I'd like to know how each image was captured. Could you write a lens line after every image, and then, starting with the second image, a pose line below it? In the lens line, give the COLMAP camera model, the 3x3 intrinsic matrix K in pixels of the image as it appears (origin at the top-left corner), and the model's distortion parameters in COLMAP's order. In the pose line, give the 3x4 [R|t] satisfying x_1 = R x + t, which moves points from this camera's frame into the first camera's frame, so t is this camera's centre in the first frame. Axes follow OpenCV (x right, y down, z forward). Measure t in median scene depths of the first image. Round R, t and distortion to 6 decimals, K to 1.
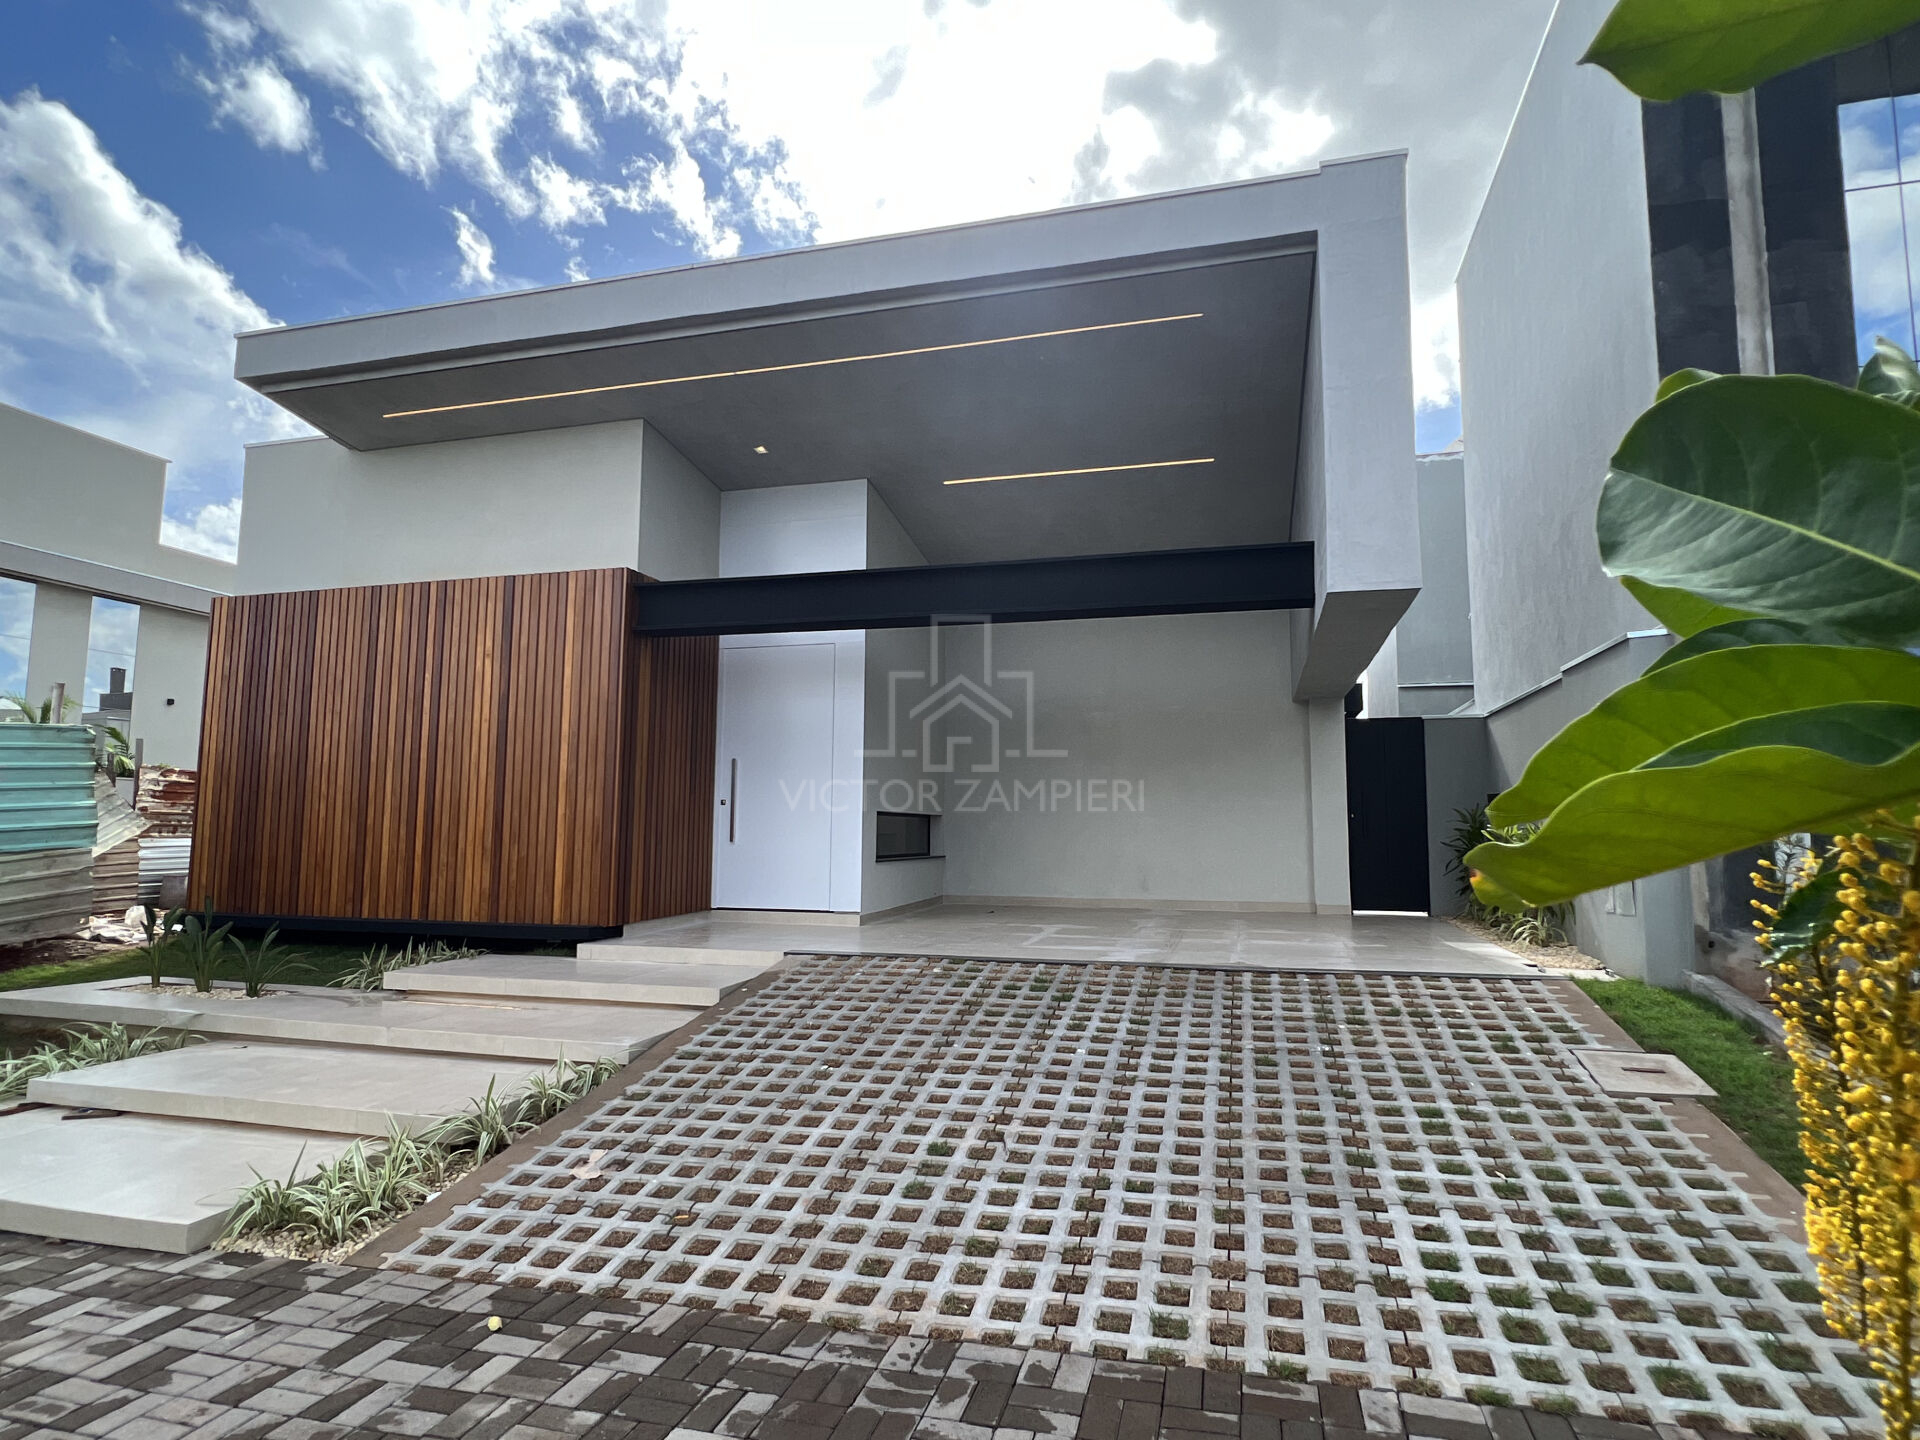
lens RADIAL K [[1020.9, 0, 964.4], [0, 1020.9, 726.4], [0, 0, 1]] dist [-0.000509, -0.001703]
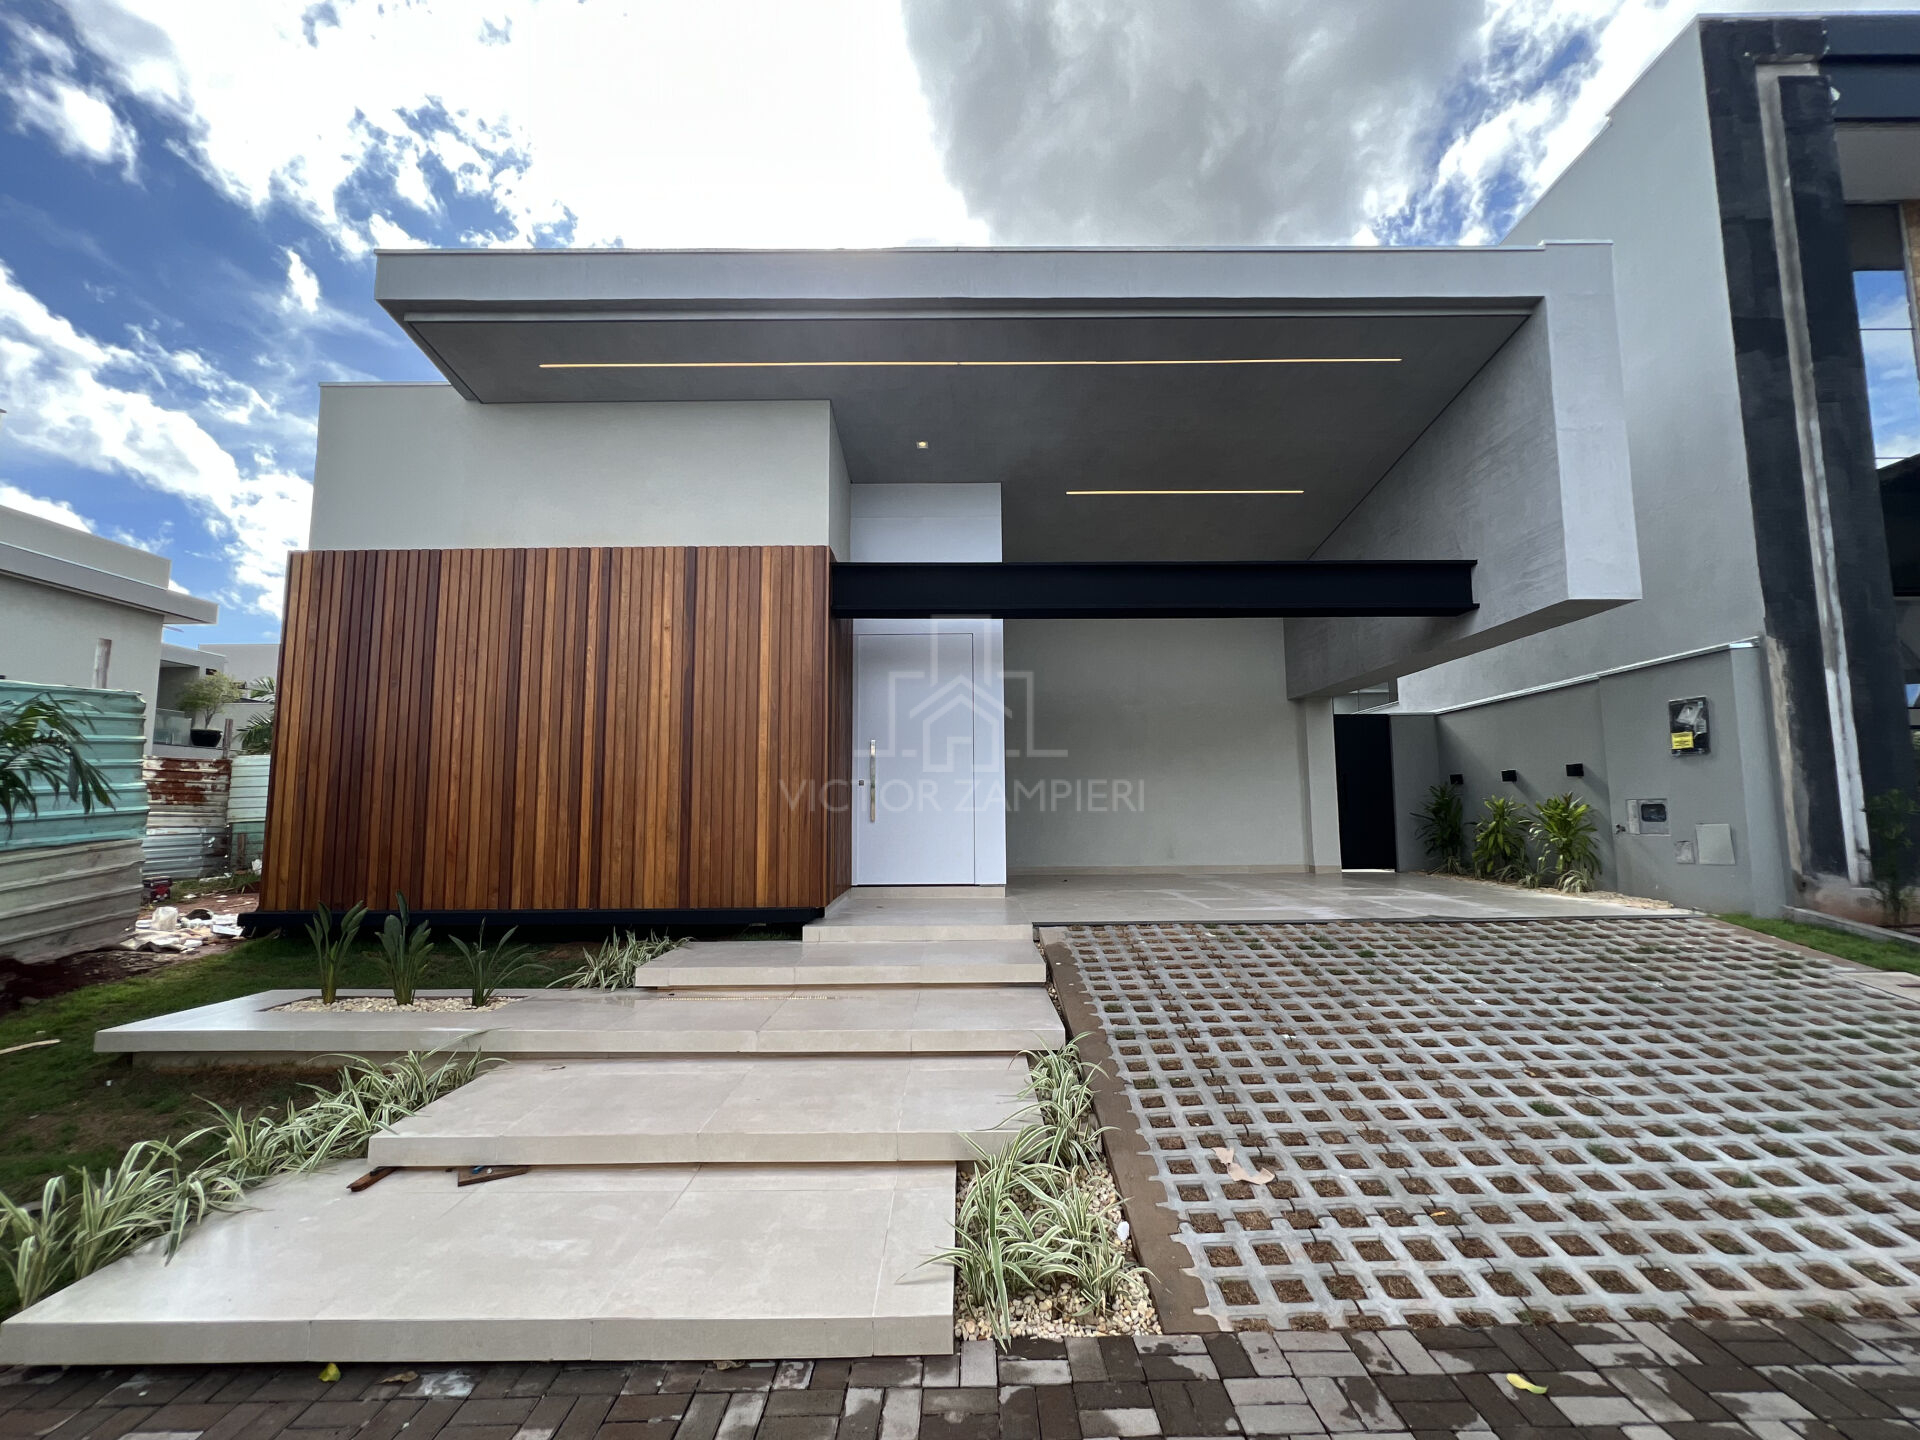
lens RADIAL K [[843.8, 0, 964.9], [0, 843.8, 720.3], [0, 0, 1]] dist [-0.002371, 0.000651]
pose [[0.965102, 0.016091, 0.261380, -0.407483], [-0.014053, 0.999855, -0.009664, 0.020300], [-0.261497, 0.005654, 0.965188, 0.167632]]
